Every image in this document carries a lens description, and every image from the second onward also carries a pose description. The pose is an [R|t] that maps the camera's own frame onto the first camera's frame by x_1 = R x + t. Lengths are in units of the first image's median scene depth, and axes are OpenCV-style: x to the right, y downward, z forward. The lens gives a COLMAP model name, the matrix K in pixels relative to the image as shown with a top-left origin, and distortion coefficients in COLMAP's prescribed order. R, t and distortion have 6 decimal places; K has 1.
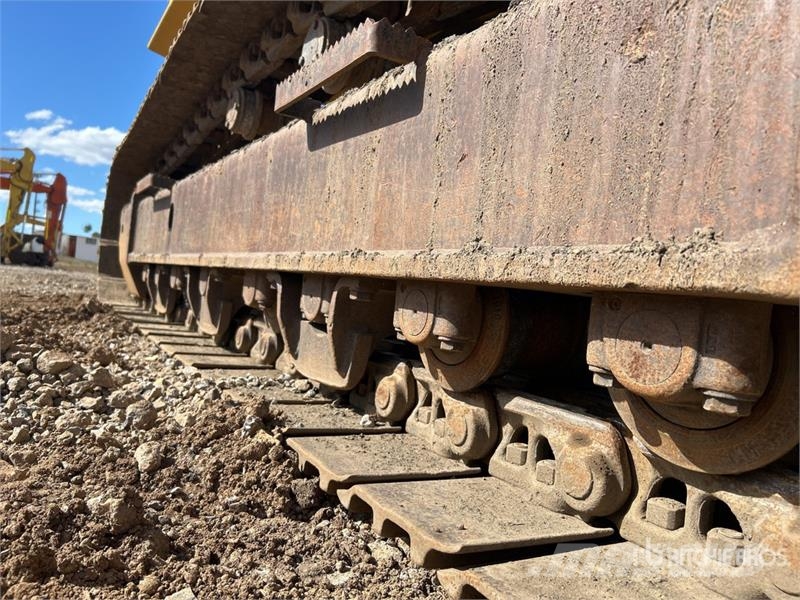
lens RADIAL K [[602.9, 0, 395.4], [0, 602.9, 300.2], [0, 0, 1]] dist [0.038855, -0.039986]
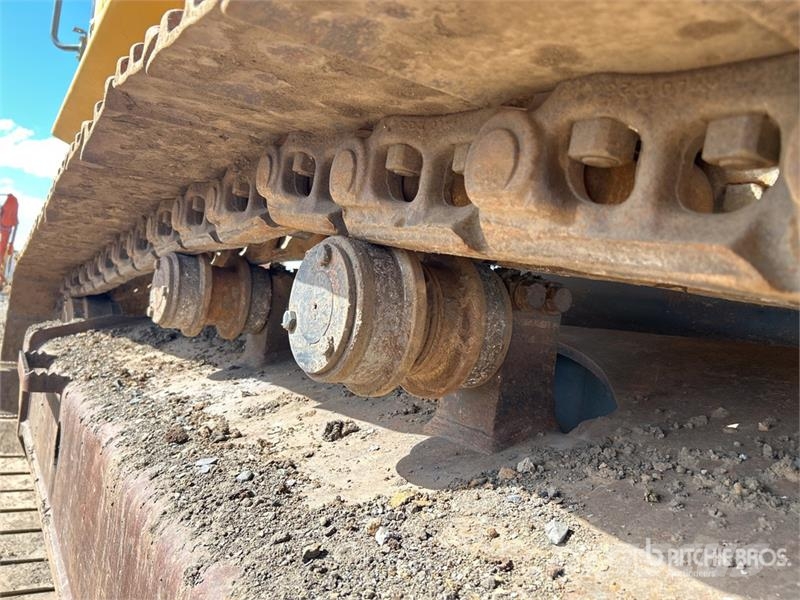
lens RADIAL K [[602.9, 0, 395.4], [0, 602.9, 300.2], [0, 0, 1]] dist [0.038855, -0.039986]
pose [[0.998456, -0.002051, 0.055513, -0.075612], [0.003579, 0.999617, -0.027443, -0.292381], [-0.055436, 0.027599, 0.998081, 0.412734]]
